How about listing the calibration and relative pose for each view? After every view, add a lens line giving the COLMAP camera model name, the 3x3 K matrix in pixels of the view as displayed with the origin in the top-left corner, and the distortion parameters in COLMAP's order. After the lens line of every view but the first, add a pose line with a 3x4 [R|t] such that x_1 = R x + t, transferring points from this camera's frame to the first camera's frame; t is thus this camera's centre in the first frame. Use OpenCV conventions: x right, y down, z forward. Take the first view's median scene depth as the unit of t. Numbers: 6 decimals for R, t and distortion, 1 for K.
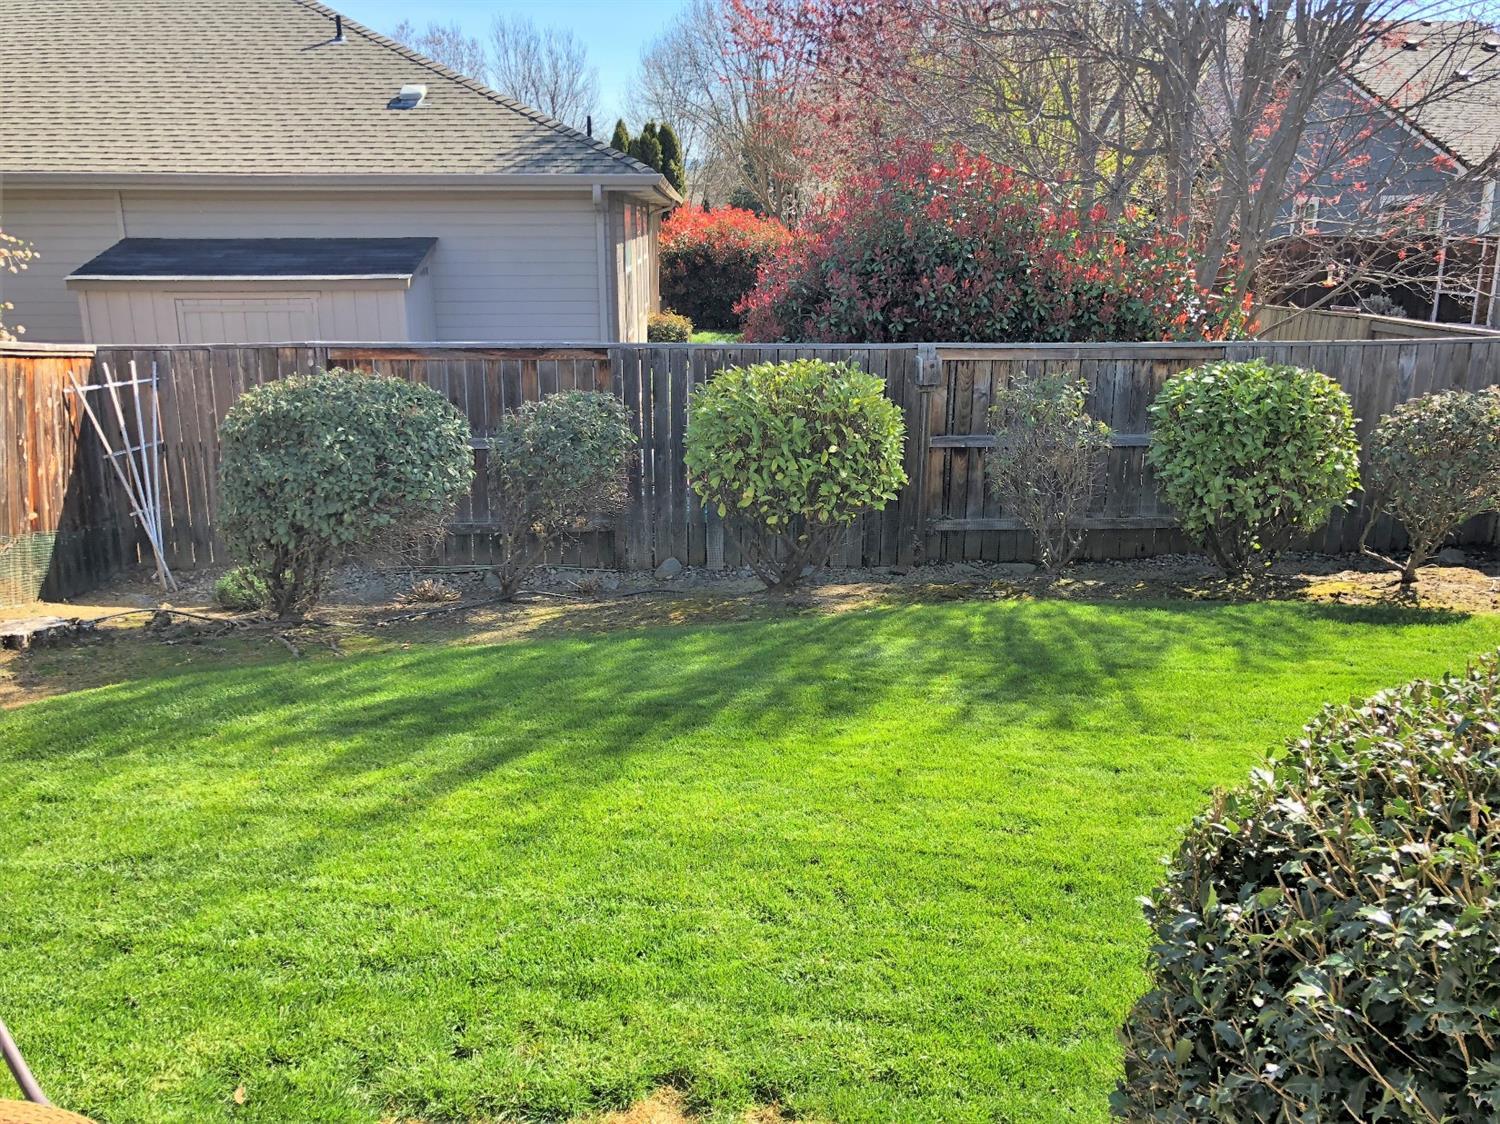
lens RADIAL K [[1219.3, 0, 750.0], [0, 1219.3, 562.0], [0, 0, 1]] dist [0.059739, -0.002960]
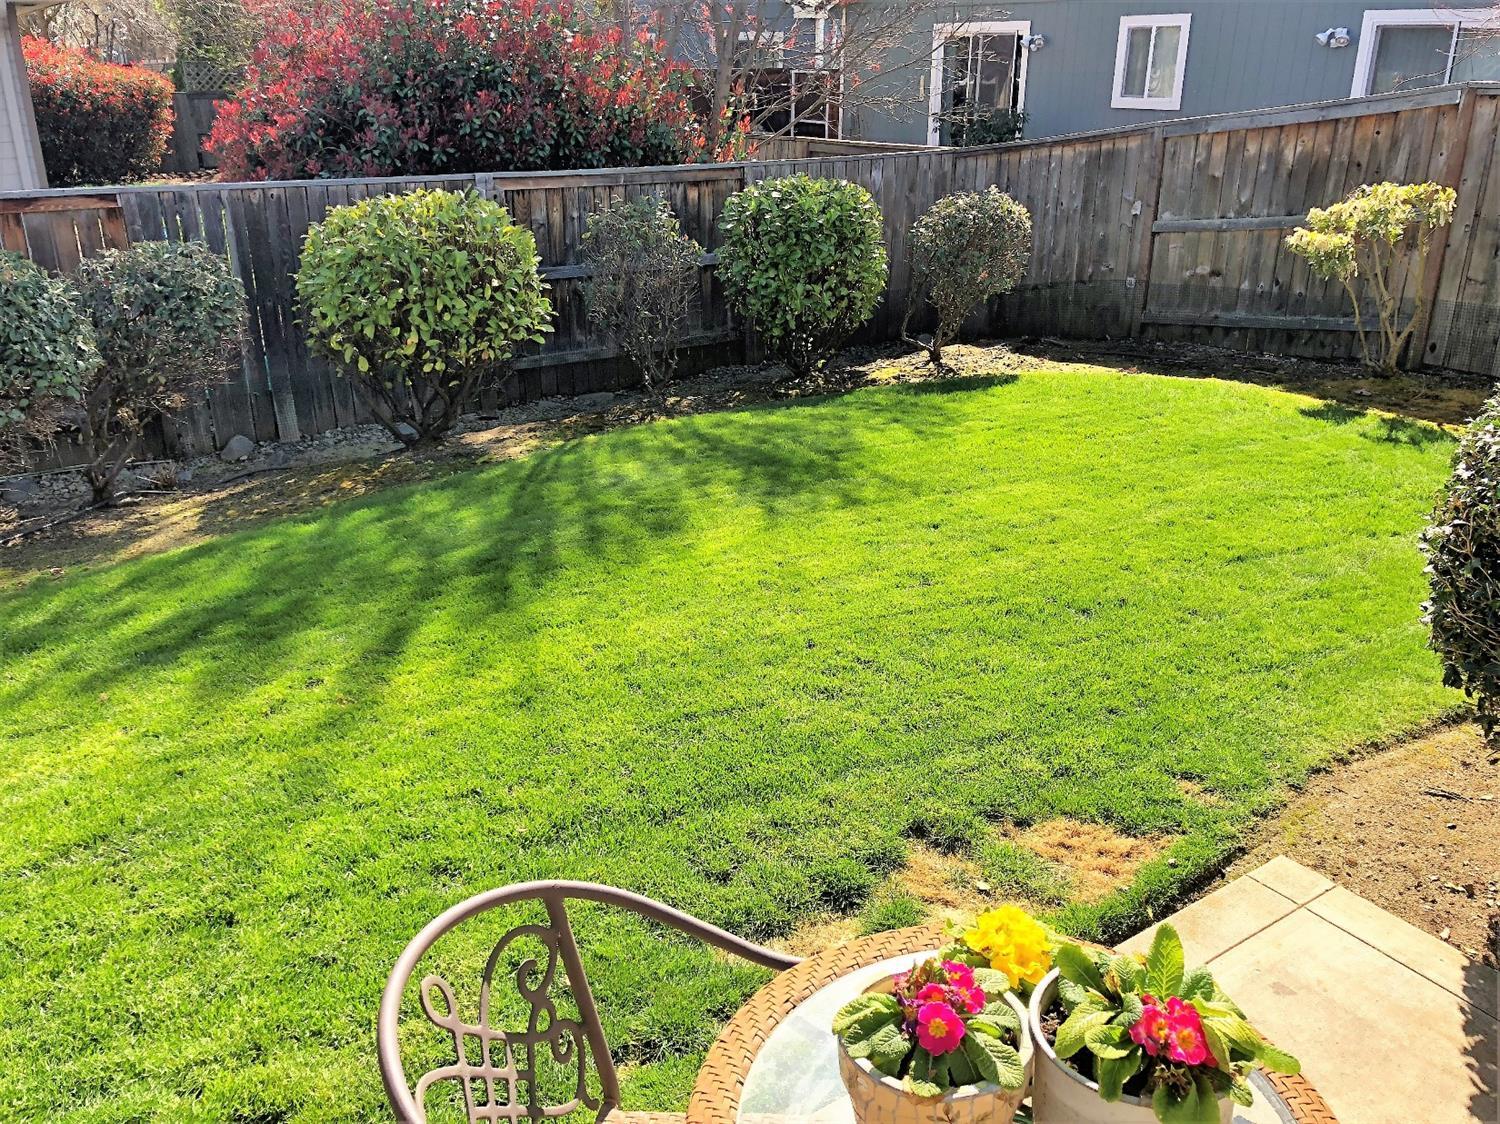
lens RADIAL K [[1240.0, 0, 751.5], [0, 1240.0, 527.5], [0, 0, 1]] dist [0.054823, -0.065198]
pose [[0.850816, -0.182787, 0.492646, -0.250829], [0.139962, 0.982510, 0.122823, 0.002989], [-0.506480, -0.035548, 0.861519, 0.055715]]
